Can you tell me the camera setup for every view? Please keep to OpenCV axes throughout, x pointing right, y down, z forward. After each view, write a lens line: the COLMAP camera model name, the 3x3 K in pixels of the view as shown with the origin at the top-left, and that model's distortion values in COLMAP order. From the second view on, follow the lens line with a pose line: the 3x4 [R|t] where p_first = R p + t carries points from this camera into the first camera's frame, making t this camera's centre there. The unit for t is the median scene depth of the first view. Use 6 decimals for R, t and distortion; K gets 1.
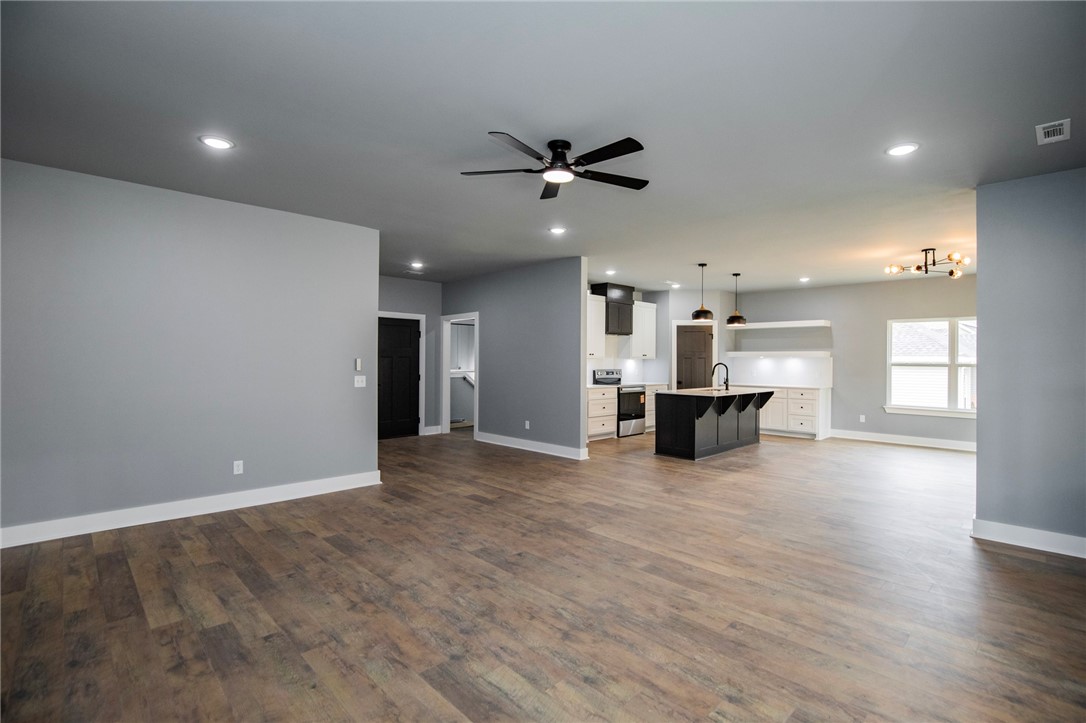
lens RADIAL K [[505.2, 0, 553.3], [0, 505.2, 358.4], [0, 0, 1]] dist [-0.037062, 0.007549]
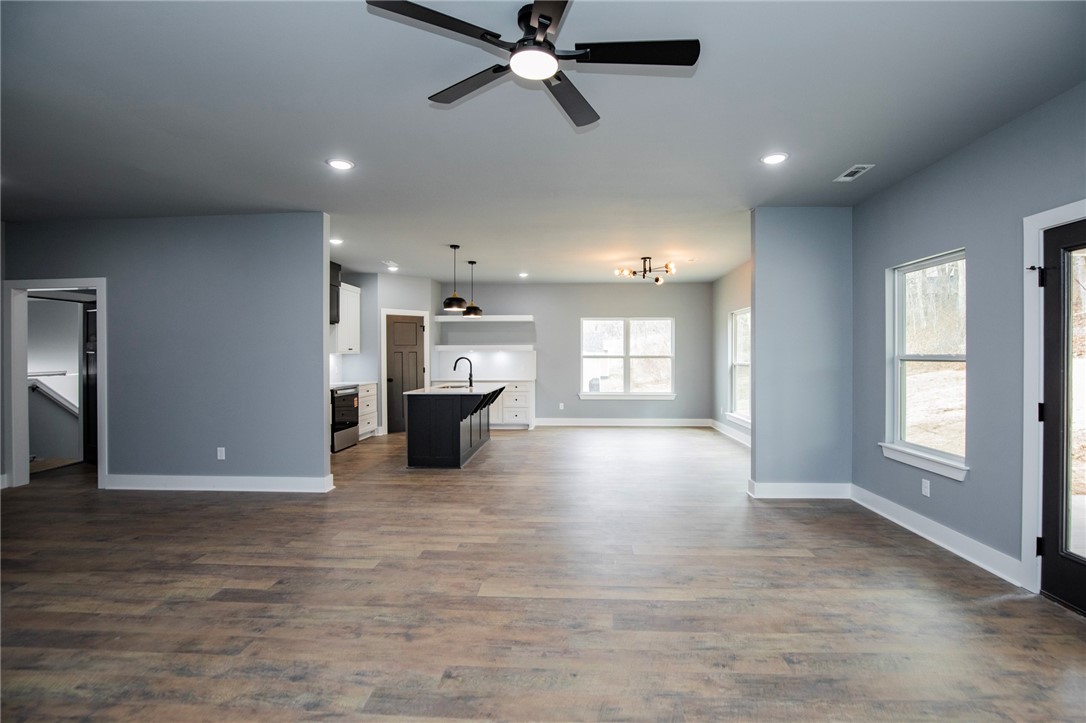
lens RADIAL K [[505.2, 0, 553.3], [0, 505.2, 358.4], [0, 0, 1]] dist [-0.037062, 0.007549]
pose [[0.735584, -0.012664, 0.677315, -0.280811], [0.005984, 0.999908, 0.012197, 0.001786], [-0.677407, -0.004919, 0.735592, 0.358002]]
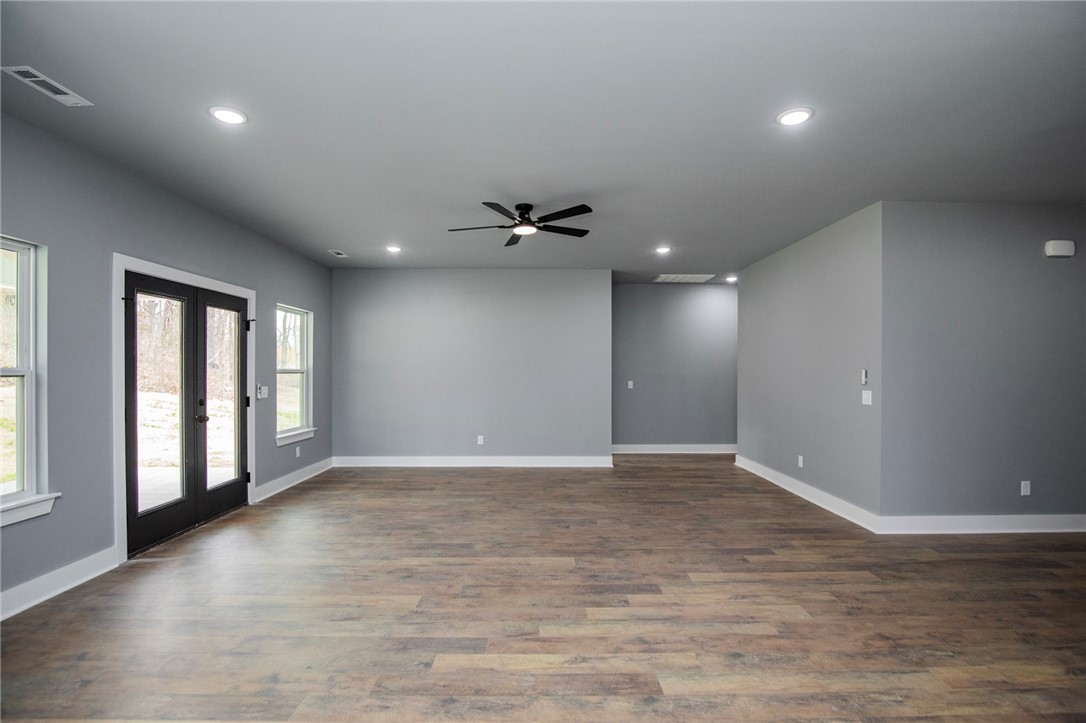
lens RADIAL K [[518.1, 0, 546.4], [0, 518.1, 372.2], [0, 0, 1]] dist [-0.030337, 0.000249]
pose [[-0.700533, -0.005509, -0.713598, 0.651814], [-0.005892, 0.999981, -0.001935, 0.011022], [0.713595, 0.002849, -0.700552, 1.383943]]
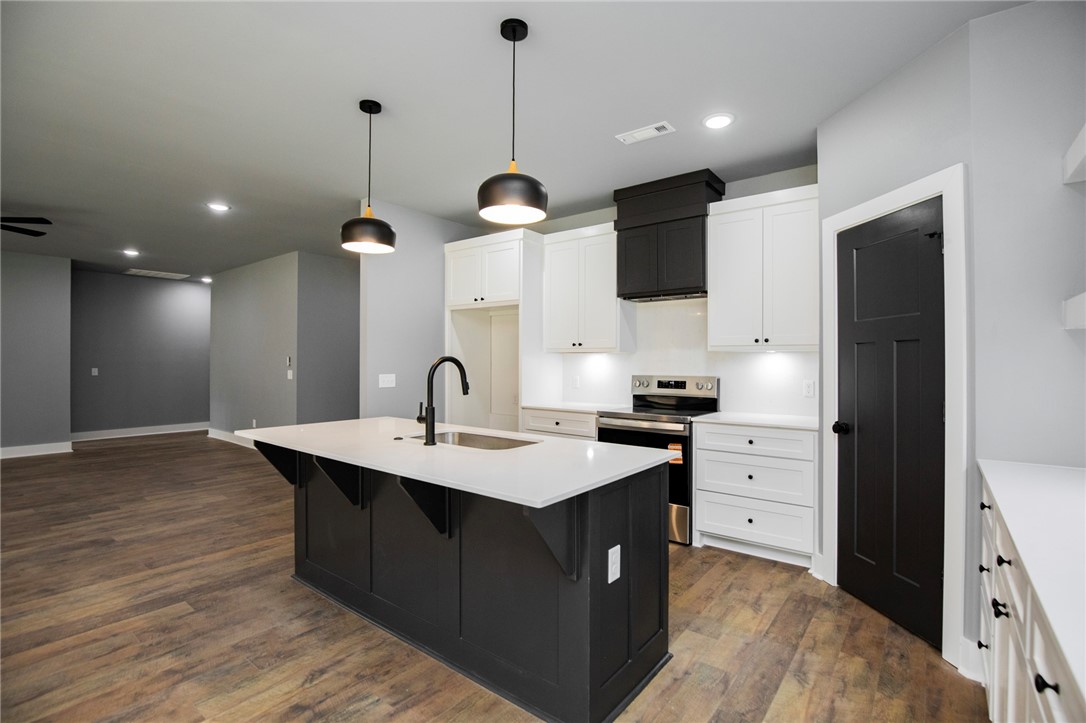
lens RADIAL K [[505.2, 0, 553.3], [0, 505.2, 358.4], [0, 0, 1]] dist [-0.037062, 0.007549]
pose [[0.130481, -0.011135, -0.991388, 1.094093], [0.000611, 0.999938, -0.011151, 0.022563], [0.991451, 0.000849, 0.130480, 1.709684]]
